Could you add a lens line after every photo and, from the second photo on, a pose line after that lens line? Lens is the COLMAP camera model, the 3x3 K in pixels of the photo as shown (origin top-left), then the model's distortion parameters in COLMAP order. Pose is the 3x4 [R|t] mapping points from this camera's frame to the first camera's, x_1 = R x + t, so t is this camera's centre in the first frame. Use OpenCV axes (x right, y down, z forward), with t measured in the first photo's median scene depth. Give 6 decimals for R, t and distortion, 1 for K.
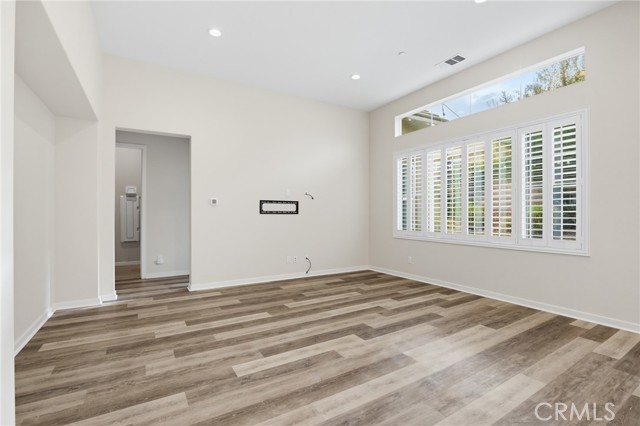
lens RADIAL K [[300.2, 0, 333.7], [0, 300.2, 216.2], [0, 0, 1]] dist [-0.008171, 0.001291]
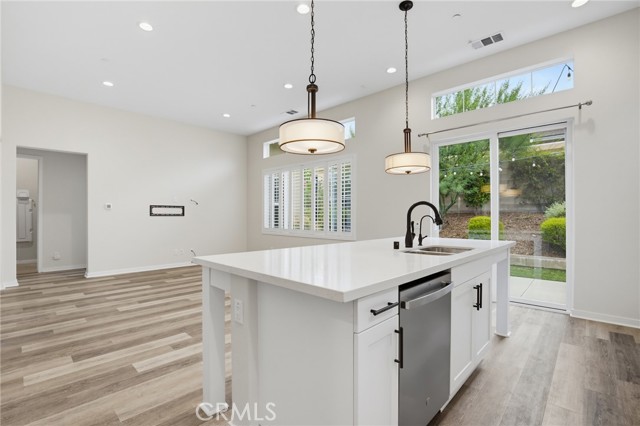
lens RADIAL K [[300.2, 0, 323.5], [0, 300.2, 215.3], [0, 0, 1]] dist [-0.008171, 0.001291]
pose [[0.974414, -0.001286, 0.224756, 0.190172], [0.003094, 0.999966, -0.007691, 0.000956], [-0.224738, 0.008189, 0.974385, -0.411118]]
